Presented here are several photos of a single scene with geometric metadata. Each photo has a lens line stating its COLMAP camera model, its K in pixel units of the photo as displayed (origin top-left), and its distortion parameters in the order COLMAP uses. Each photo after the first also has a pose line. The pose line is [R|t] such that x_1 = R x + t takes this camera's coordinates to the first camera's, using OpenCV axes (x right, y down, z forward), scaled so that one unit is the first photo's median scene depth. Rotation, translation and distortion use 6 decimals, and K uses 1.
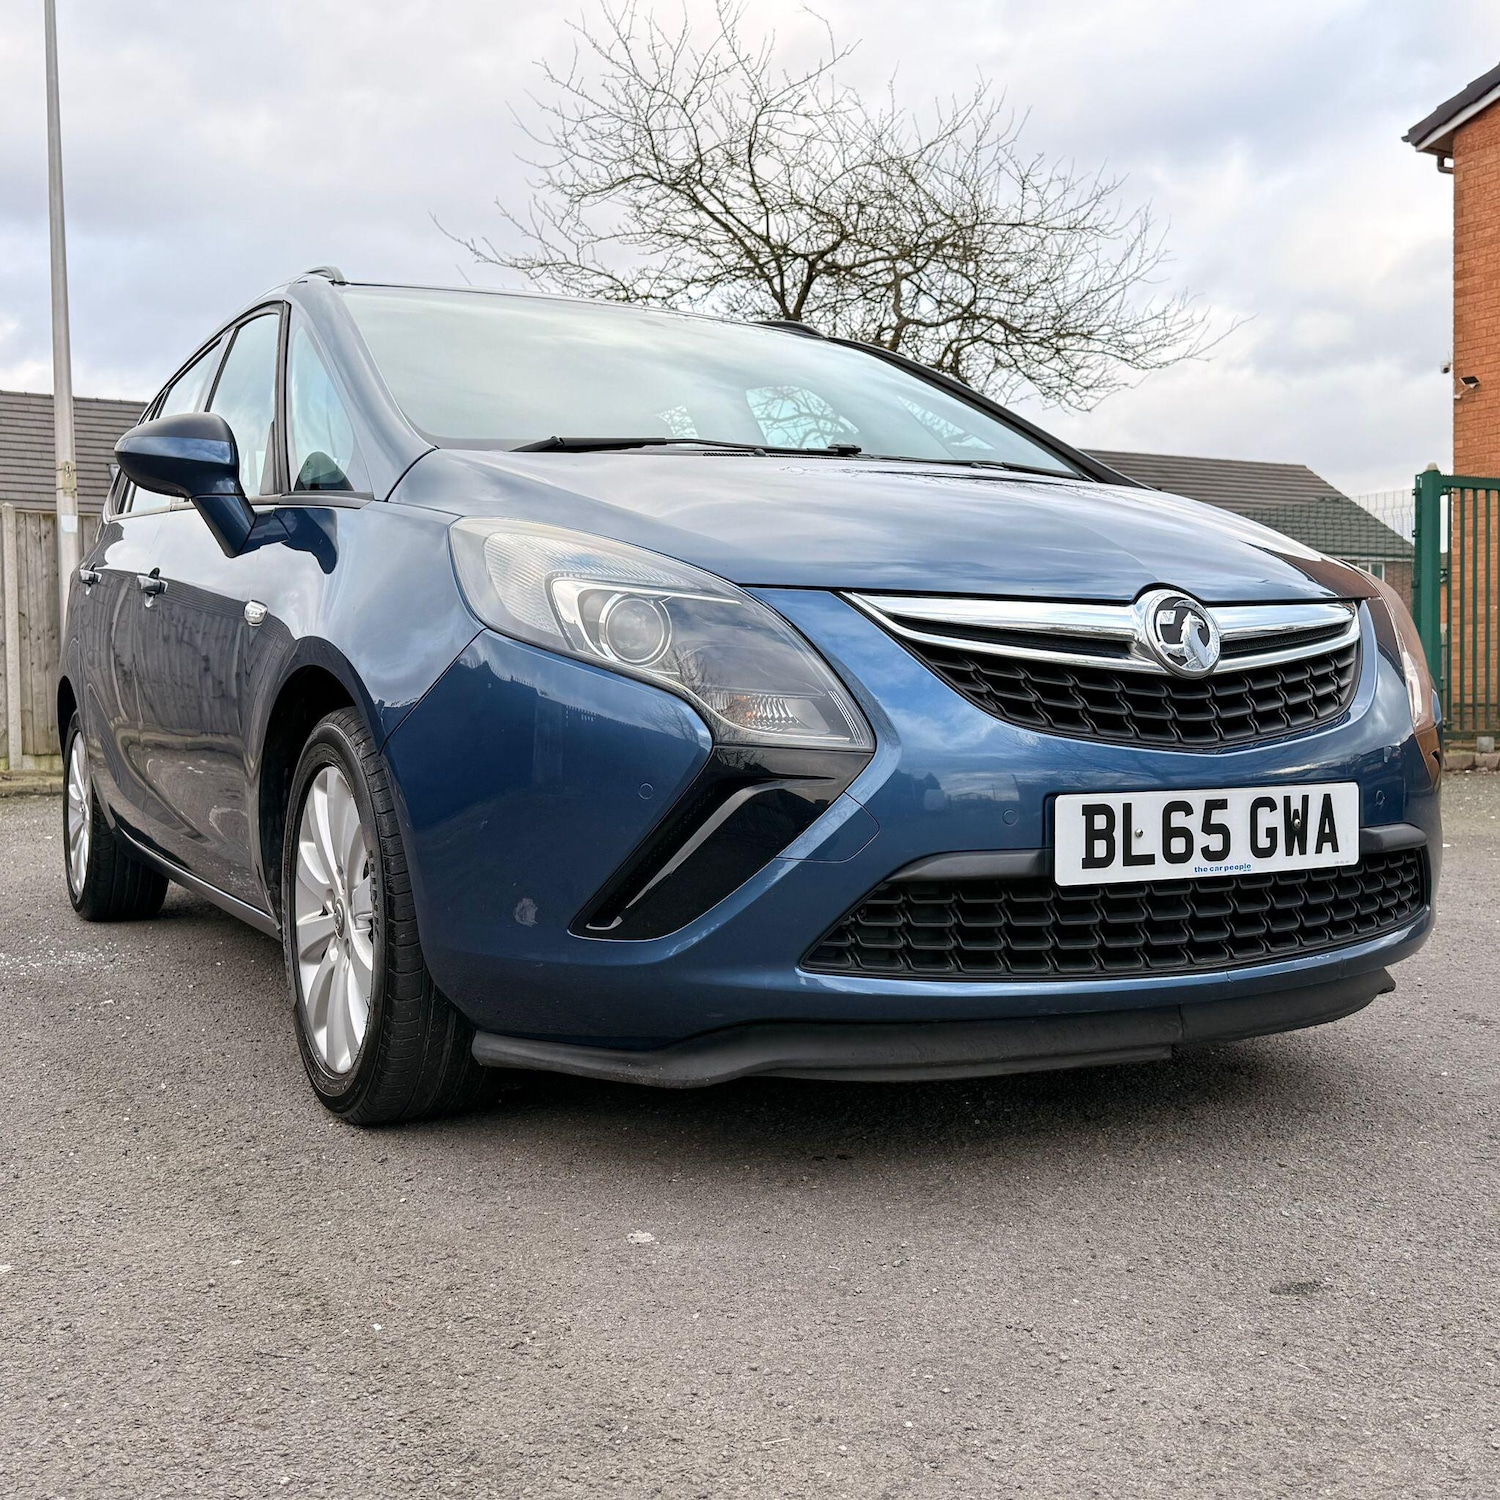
lens RADIAL K [[1701.0, 0, 750.0], [0, 1701.0, 767.6], [0, 0, 1]] dist [0.145393, -0.258386]
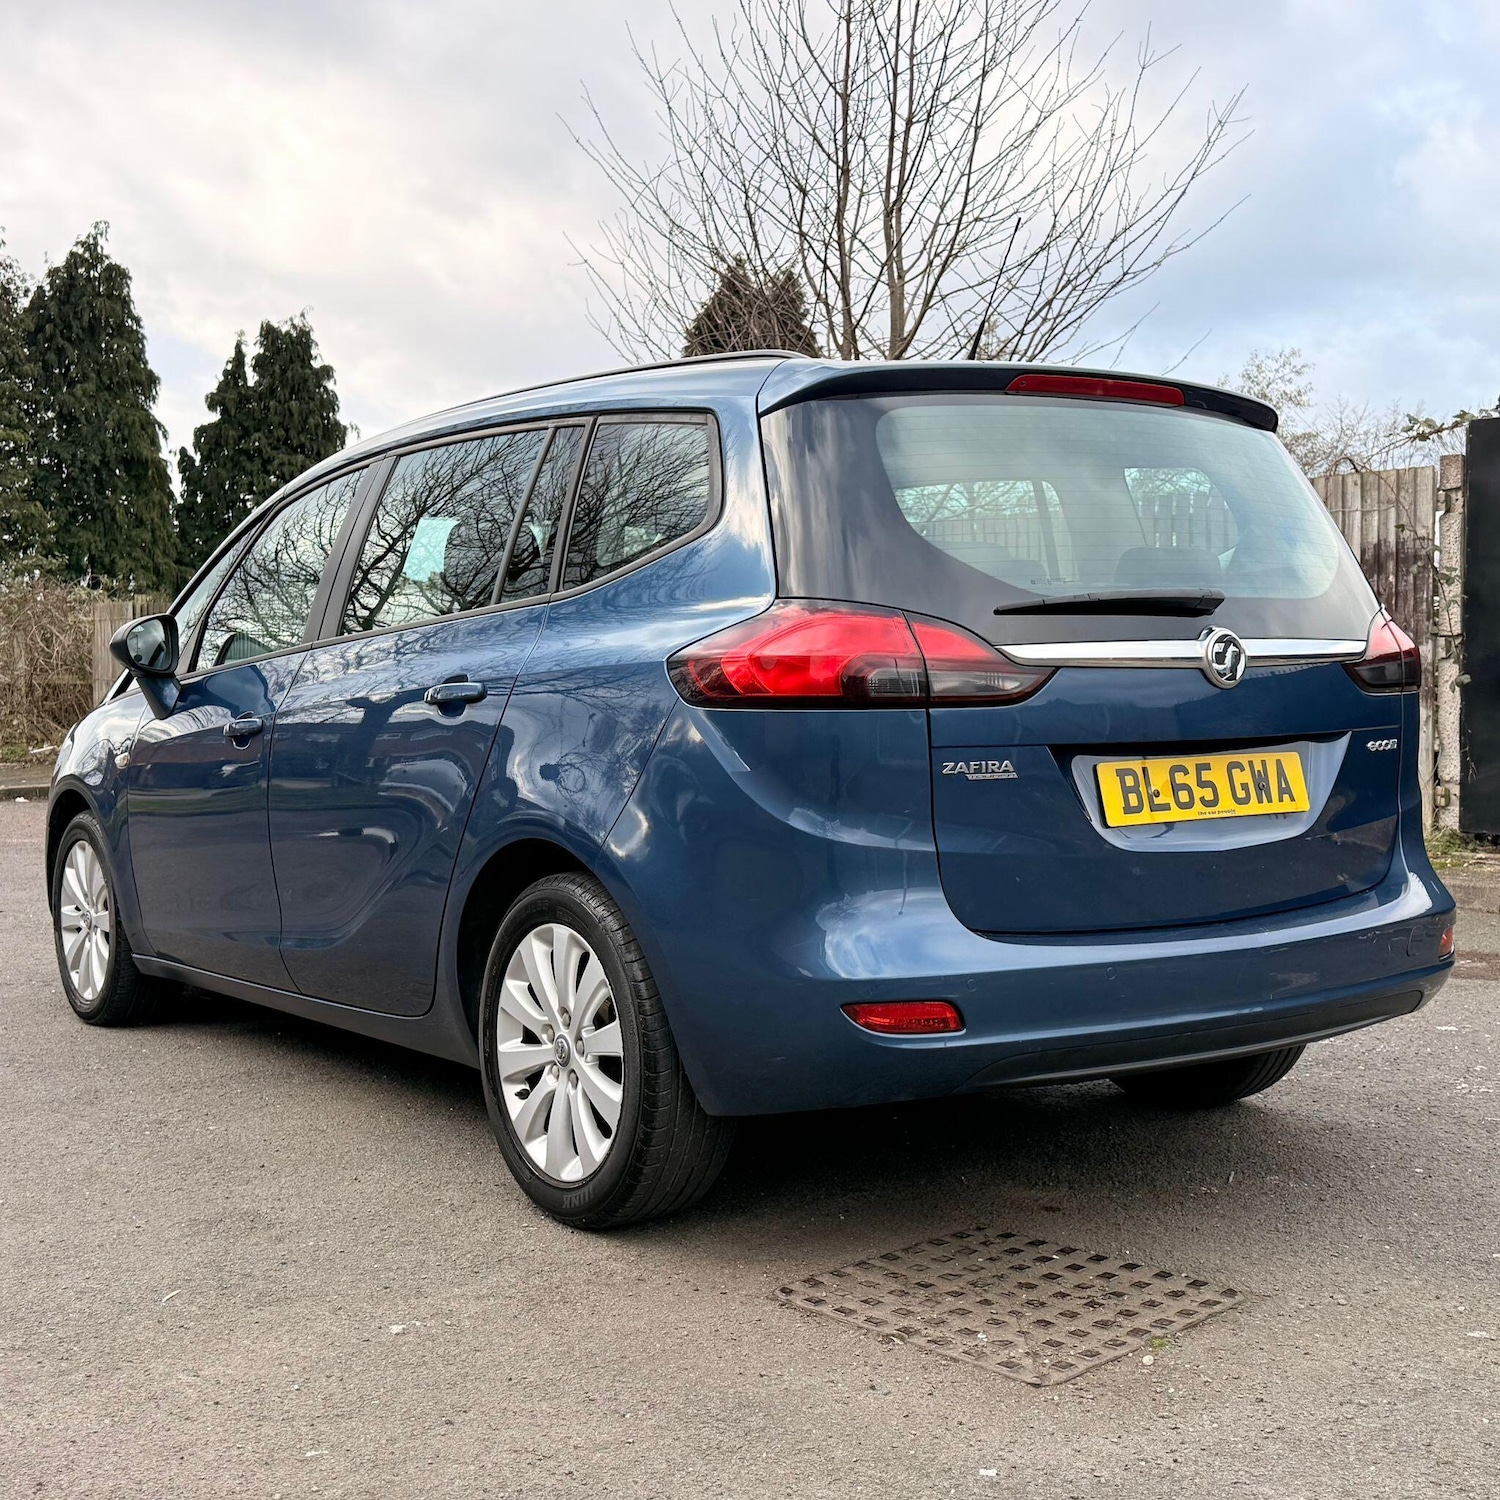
lens RADIAL K [[1961.2, 0, 755.9], [0, 1961.2, 756.2], [0, 0, 1]] dist [0.194216, -0.406800]
pose [[0.982916, -0.138707, 0.120978, -0.264605], [0.161174, 0.966062, -0.201860, 0.268067], [-0.088873, 0.217910, 0.971914, -0.499118]]
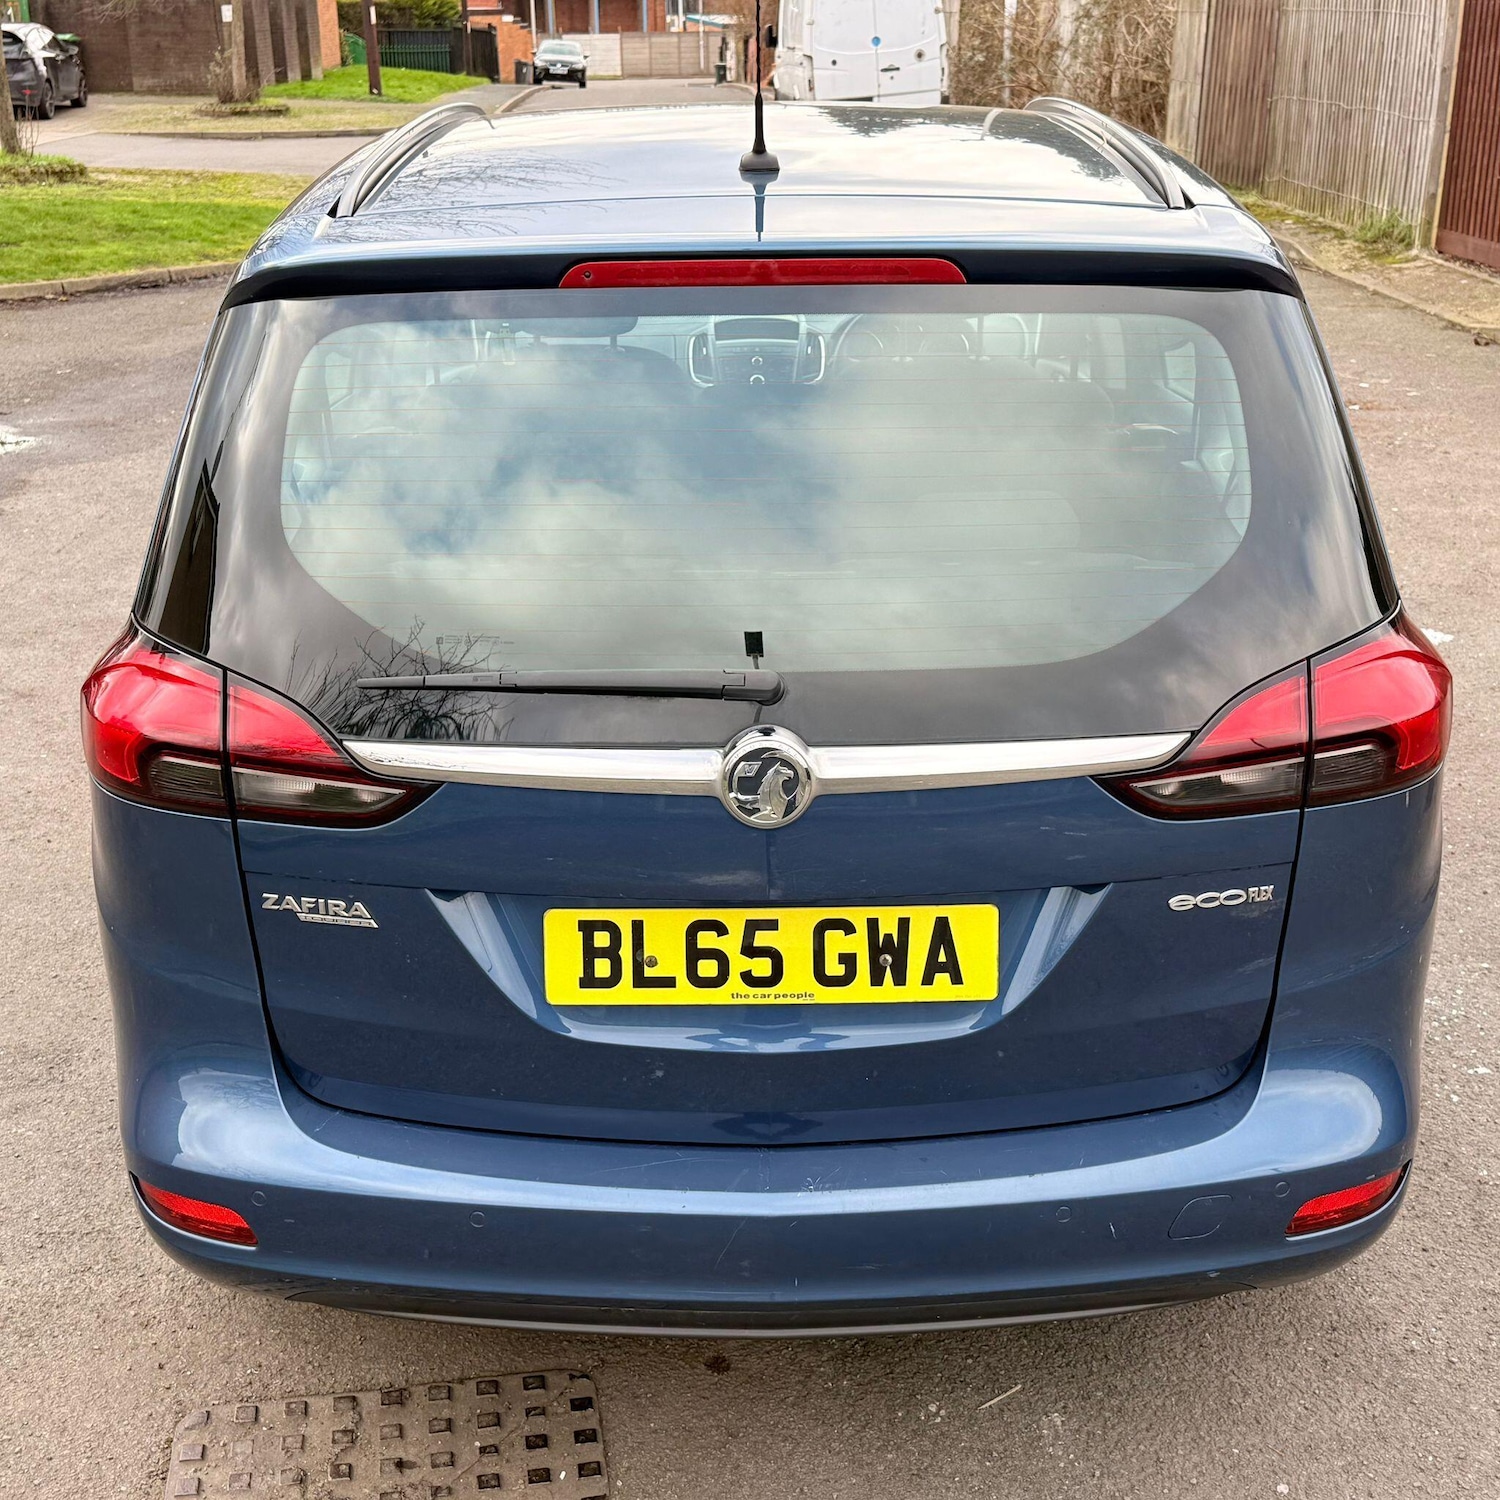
lens RADIAL K [[1960.5, 0, 750.0], [0, 1960.5, 762.5], [0, 0, 1]] dist [0.207478, -0.462410]
pose [[0.873180, 0.049379, -0.484890, 0.733629], [-0.015179, 0.997127, 0.074210, -0.133921], [0.487161, -0.057439, 0.871421, 0.112275]]
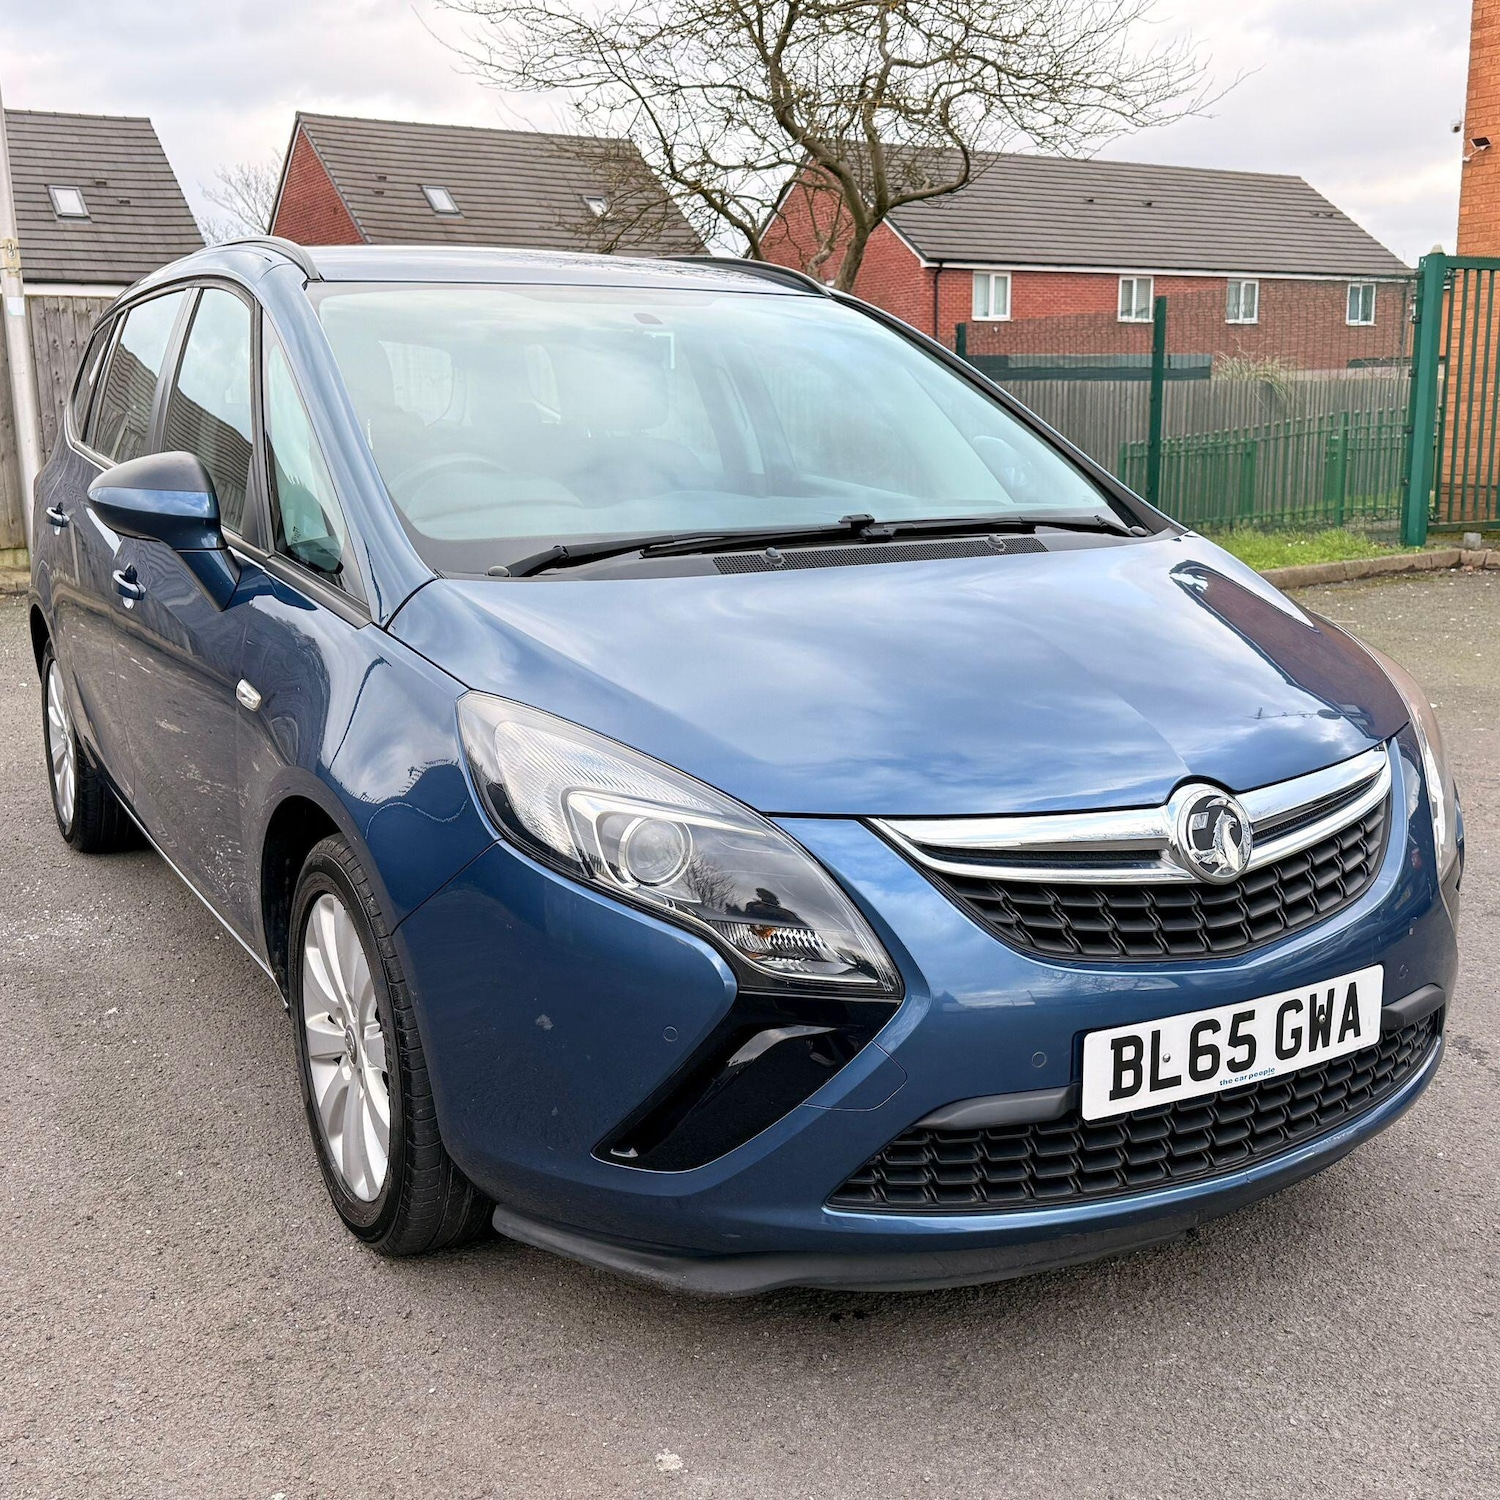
lens RADIAL K [[1701.0, 0, 750.0], [0, 1701.0, 767.6], [0, 0, 1]] dist [0.145393, -0.258386]
pose [[0.999866, -0.004631, 0.015679, -0.027305], [0.001963, 0.986109, 0.166087, -0.277646], [-0.016230, -0.166034, 0.985986, 0.047586]]
